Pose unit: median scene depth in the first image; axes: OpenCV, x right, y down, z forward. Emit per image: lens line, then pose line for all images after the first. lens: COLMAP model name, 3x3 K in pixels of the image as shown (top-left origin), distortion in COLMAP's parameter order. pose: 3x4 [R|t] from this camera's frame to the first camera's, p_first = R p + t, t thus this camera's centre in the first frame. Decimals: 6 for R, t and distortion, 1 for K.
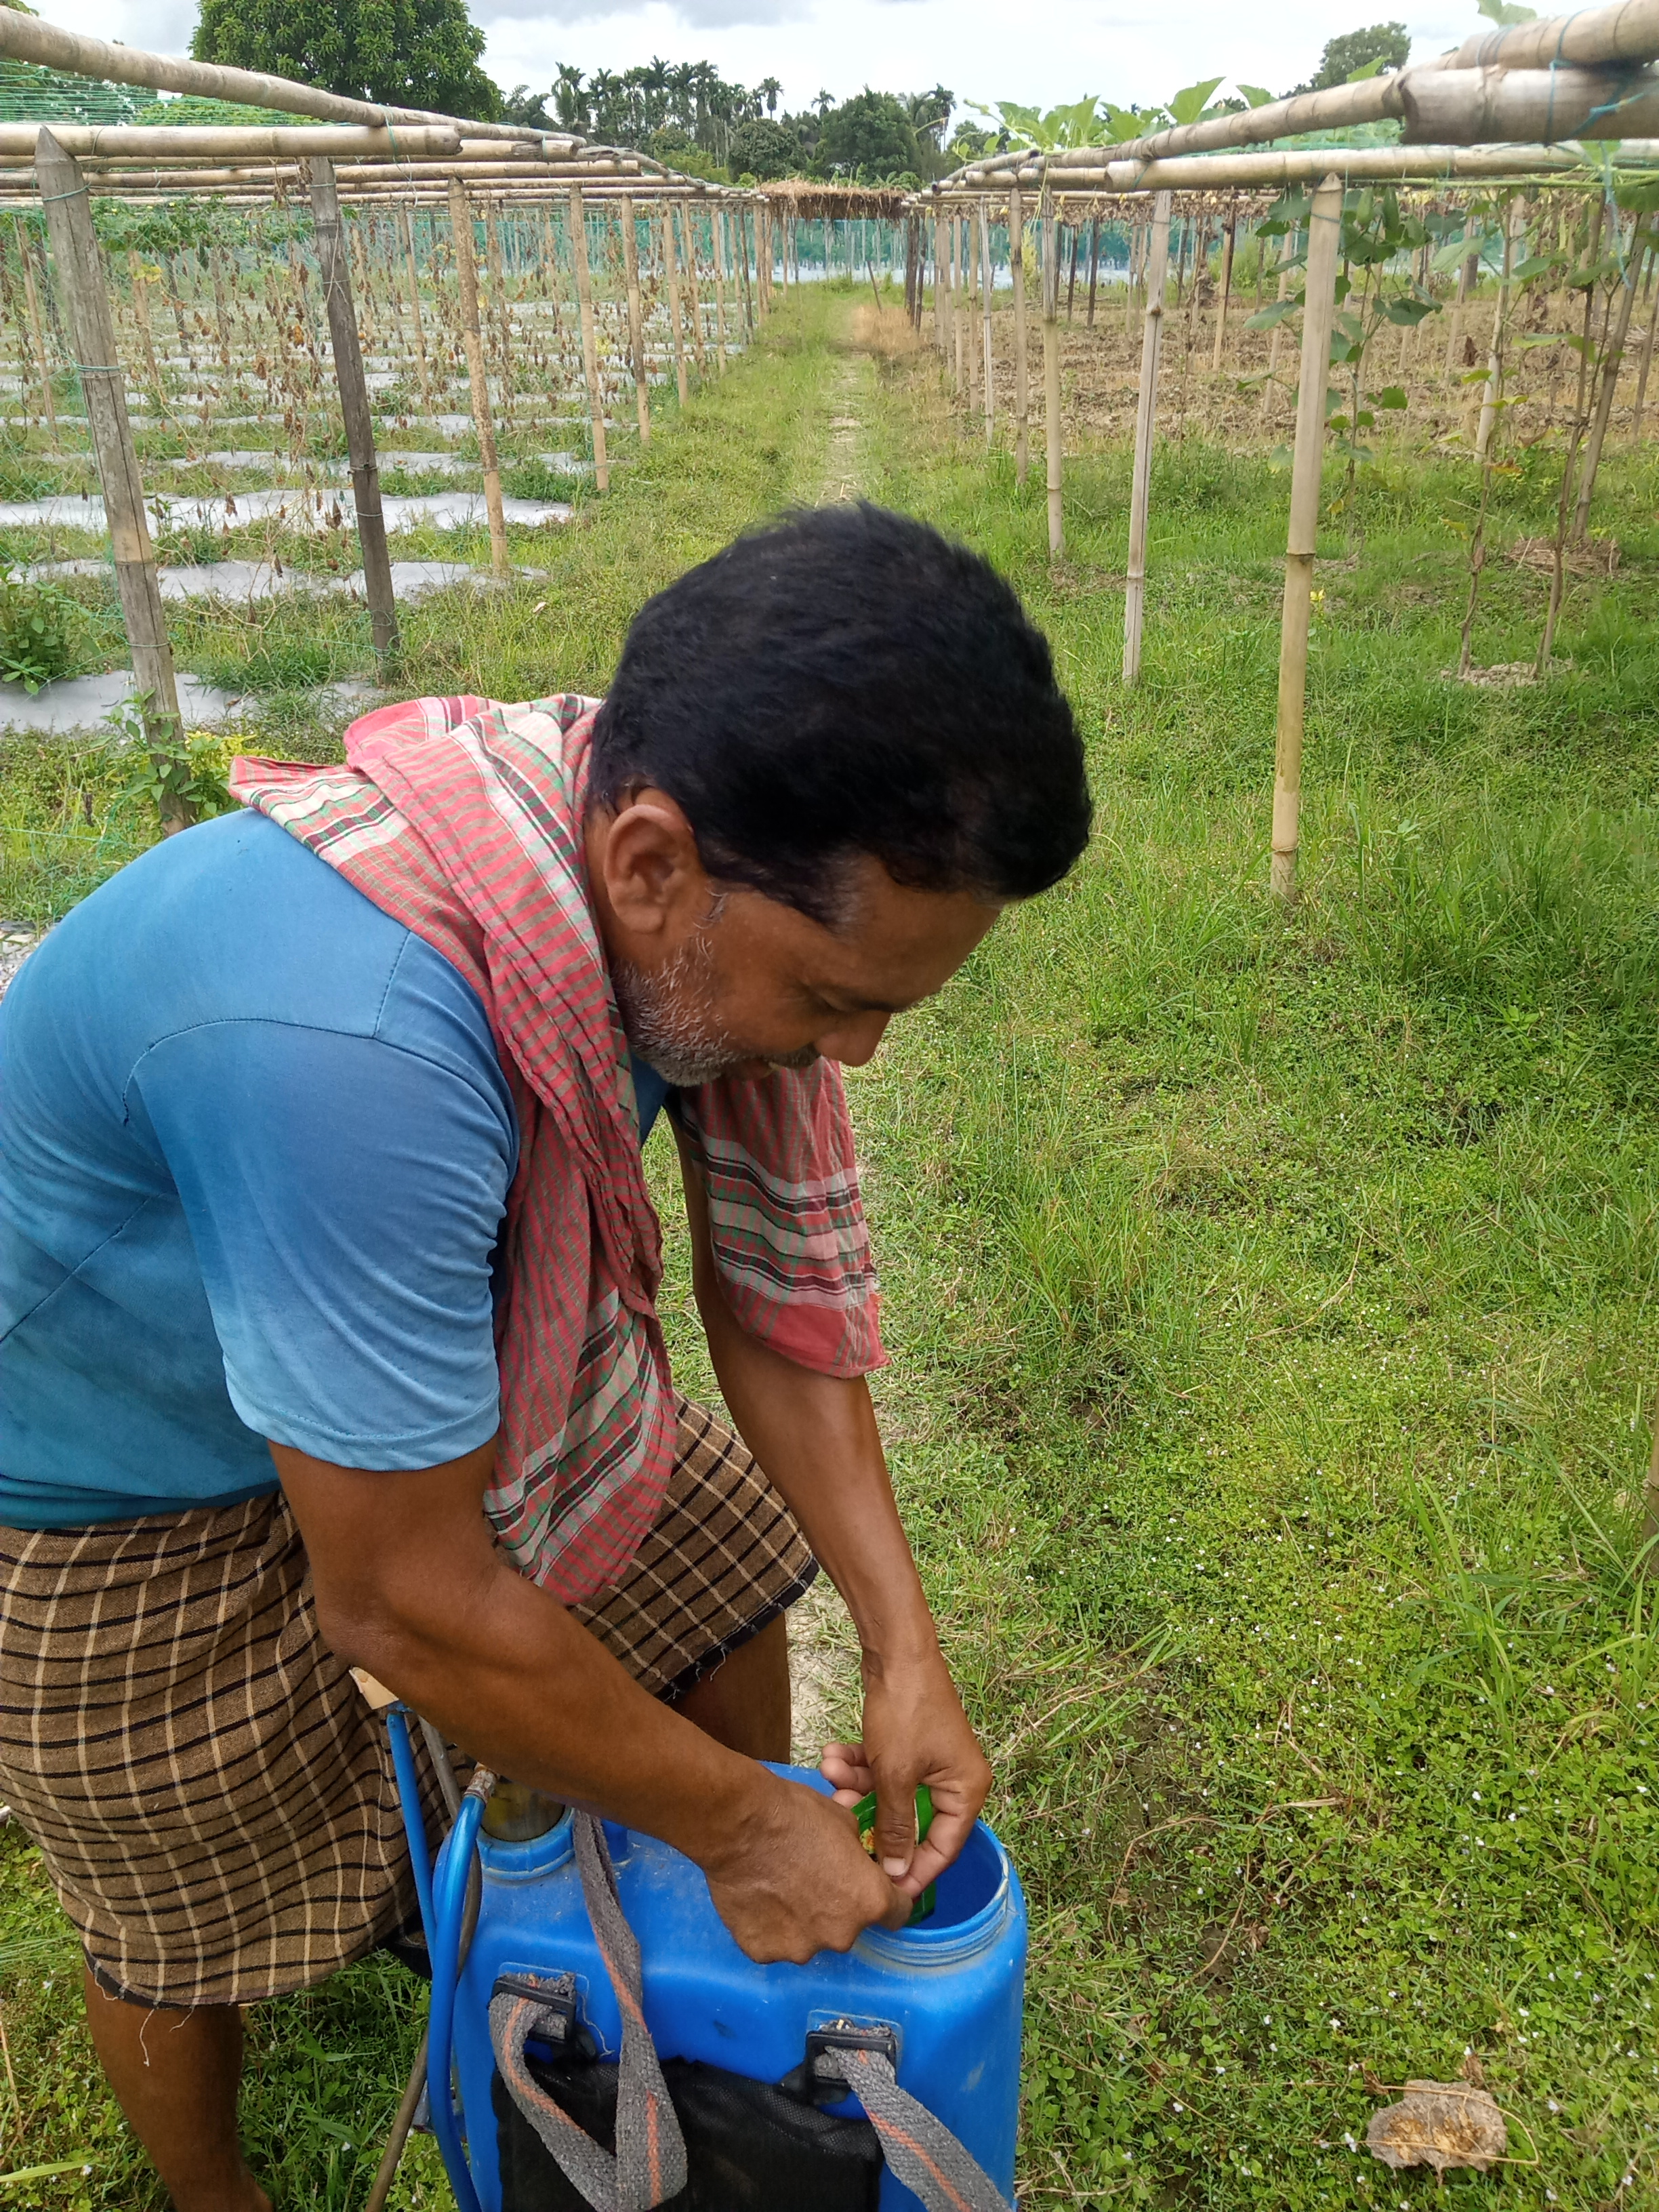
lens RADIAL K [[1733.2, 0, 835.7], [0, 1733.2, 1050.4], [0, 0, 1]] dist [0.076453, -0.116393]
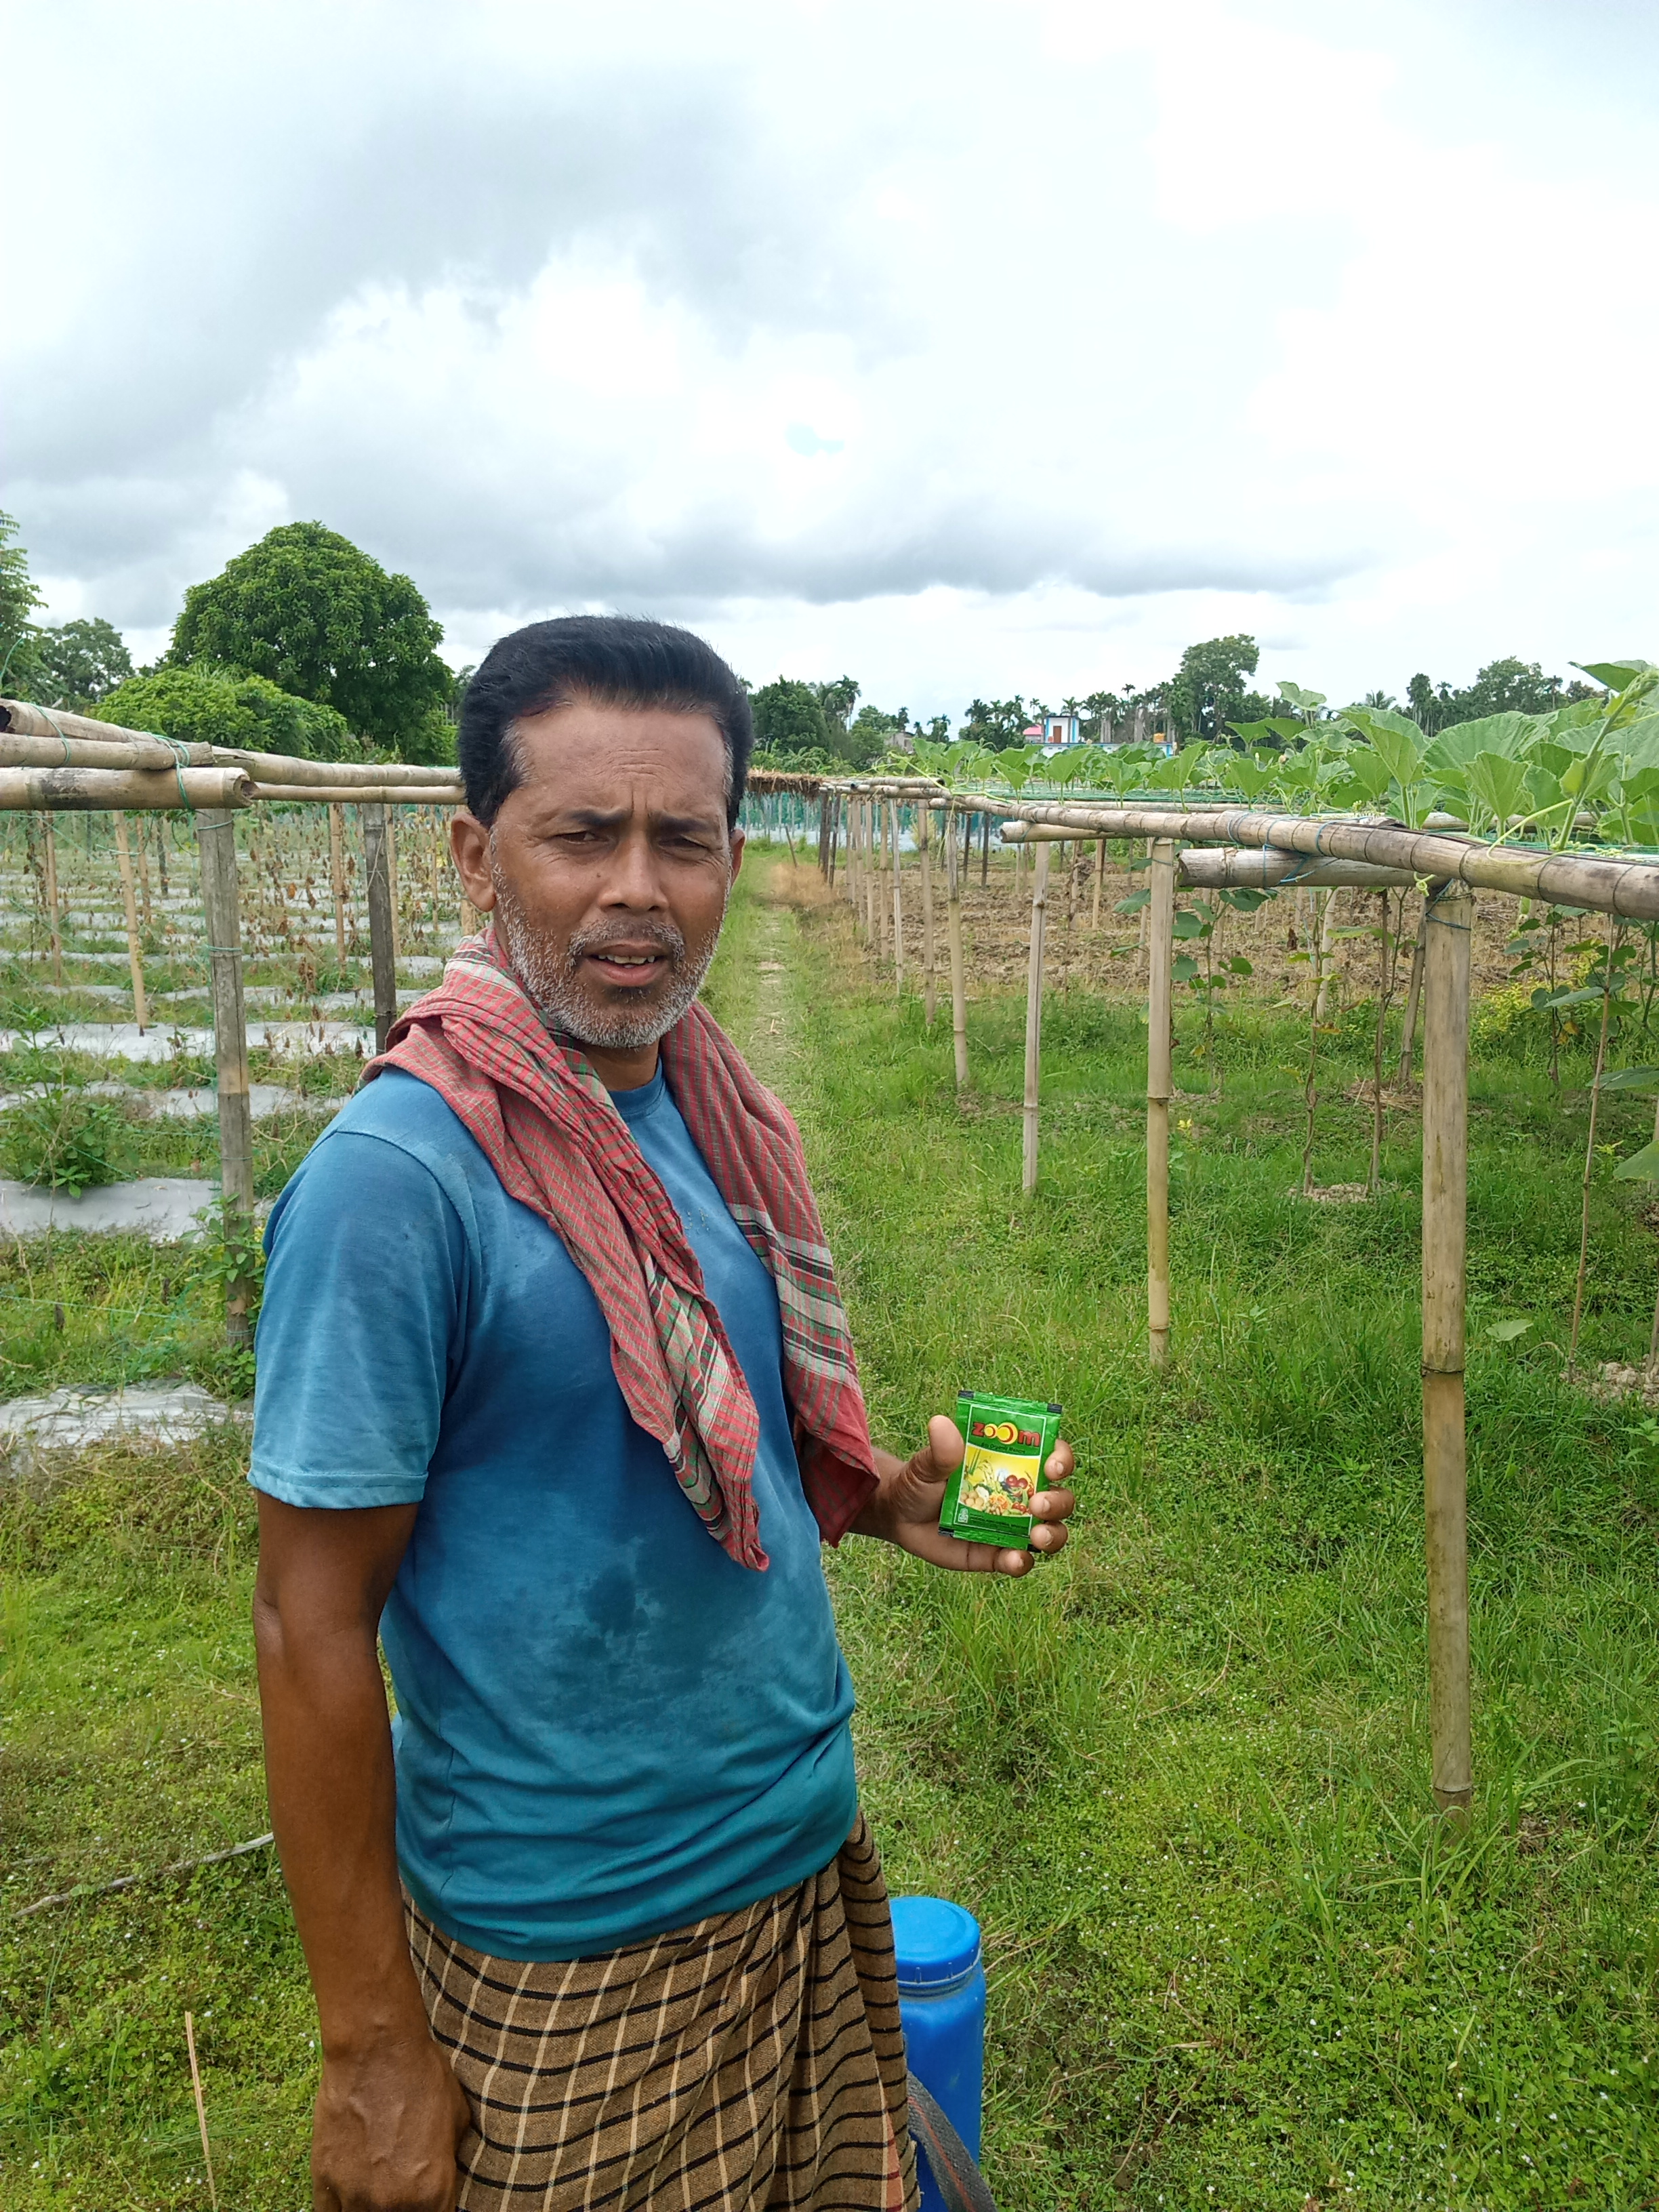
lens RADIAL K [[1733.2, 0, 835.7], [0, 1733.2, 1050.4], [0, 0, 1]] dist [0.076453, -0.116393]
pose [[0.998632, 0.013646, 0.050467, -0.045006], [0.001371, 0.958166, -0.286210, 0.064964], [-0.052261, 0.285888, 0.956837, -0.291450]]
